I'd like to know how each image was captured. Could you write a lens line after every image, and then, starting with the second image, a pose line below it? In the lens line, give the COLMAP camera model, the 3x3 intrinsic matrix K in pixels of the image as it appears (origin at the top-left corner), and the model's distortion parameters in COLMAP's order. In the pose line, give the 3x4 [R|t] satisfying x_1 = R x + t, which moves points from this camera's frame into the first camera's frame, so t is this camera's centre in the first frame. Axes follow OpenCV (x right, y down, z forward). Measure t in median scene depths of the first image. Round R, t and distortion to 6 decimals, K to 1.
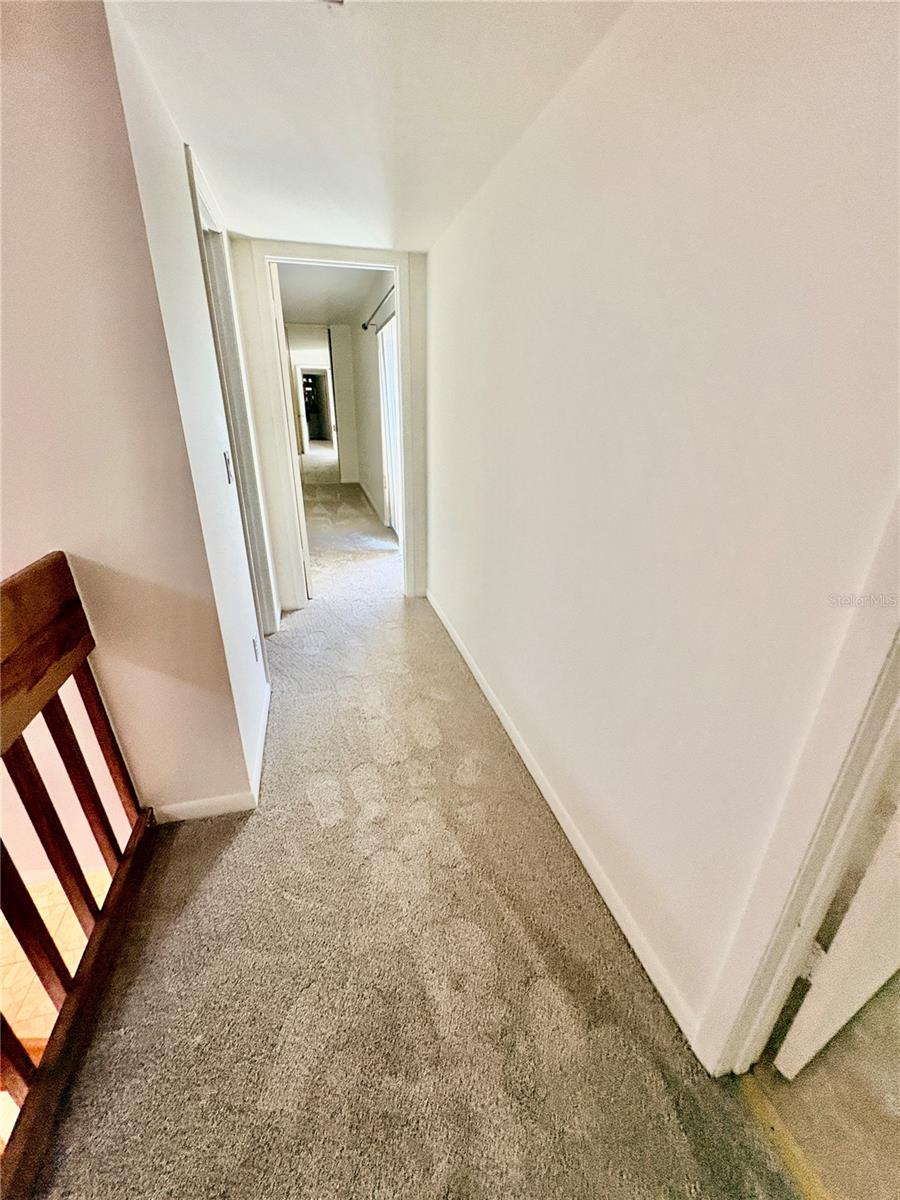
lens RADIAL K [[478.9, 0, 455.3], [0, 478.9, 599.2], [0, 0, 1]] dist [0.001441, 0.000568]
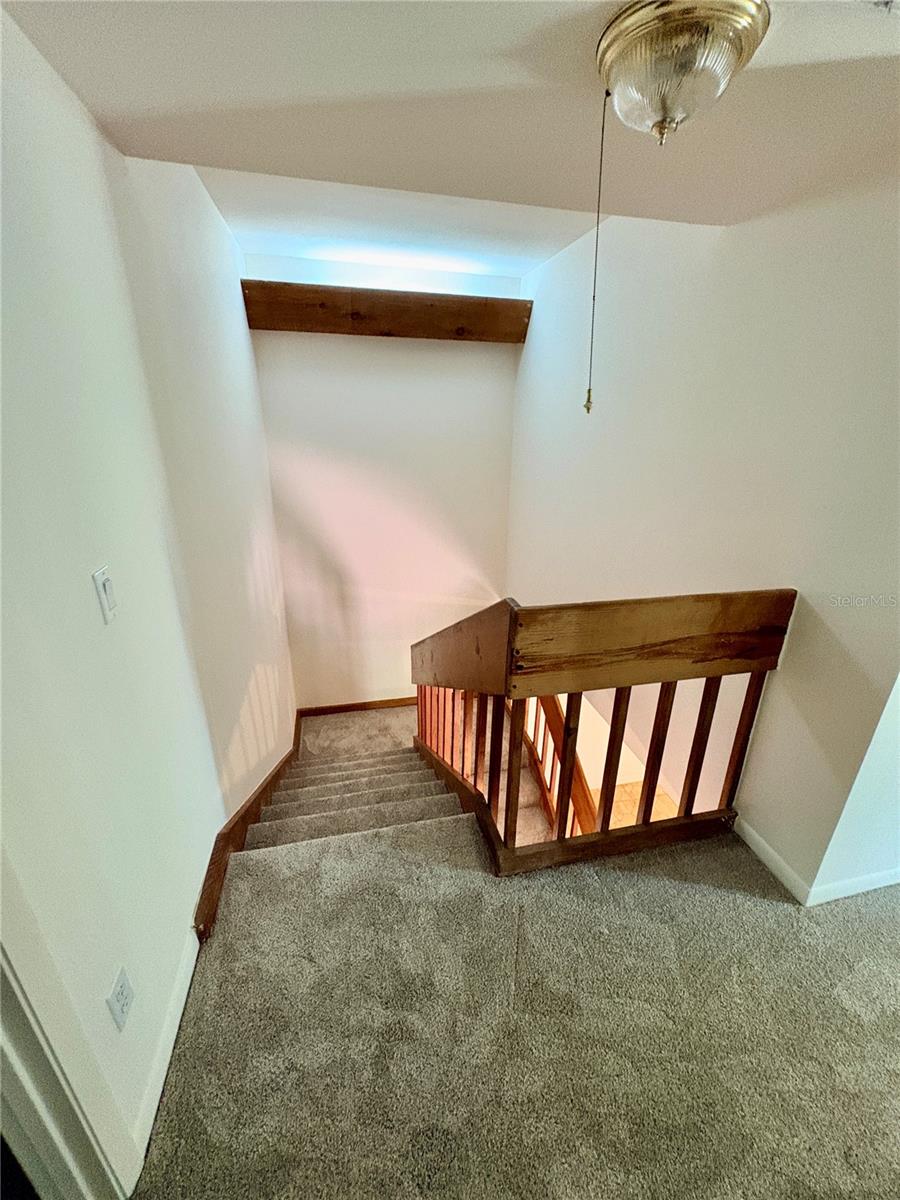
lens RADIAL K [[486.5, 0, 450.0], [0, 486.5, 600.0], [0, 0, 1]] dist [0.000781, 0.000102]
pose [[-0.046997, 0.359616, -0.931916, 0.363835], [-0.400462, 0.847908, 0.347394, -0.150328], [0.915108, 0.389523, 0.104163, 0.075324]]
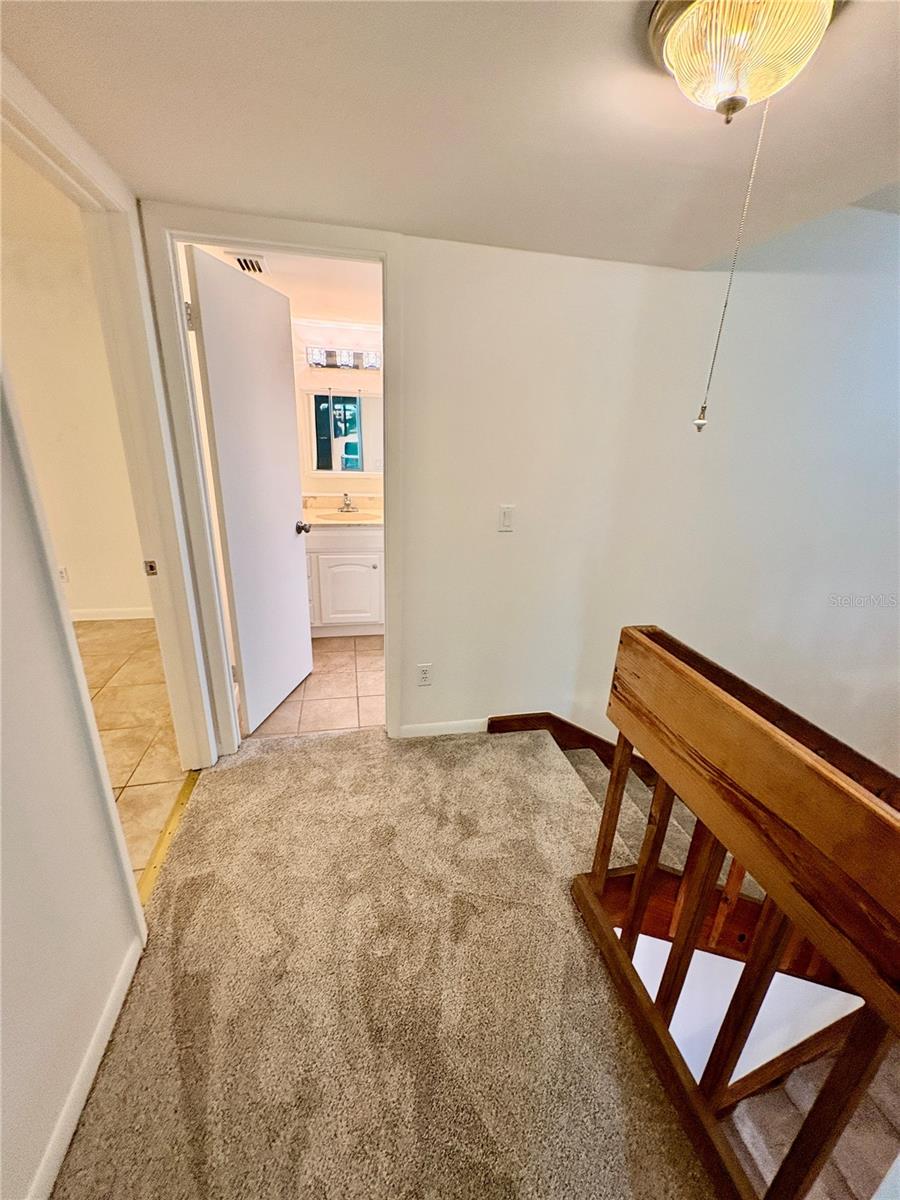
lens RADIAL K [[486.5, 0, 450.0], [0, 486.5, 600.0], [0, 0, 1]] dist [0.000781, 0.000102]
pose [[-0.996346, -0.070271, 0.048552, -0.261718], [-0.019588, 0.741279, 0.670911, -0.550233], [-0.083137, 0.667508, -0.739946, 1.058666]]
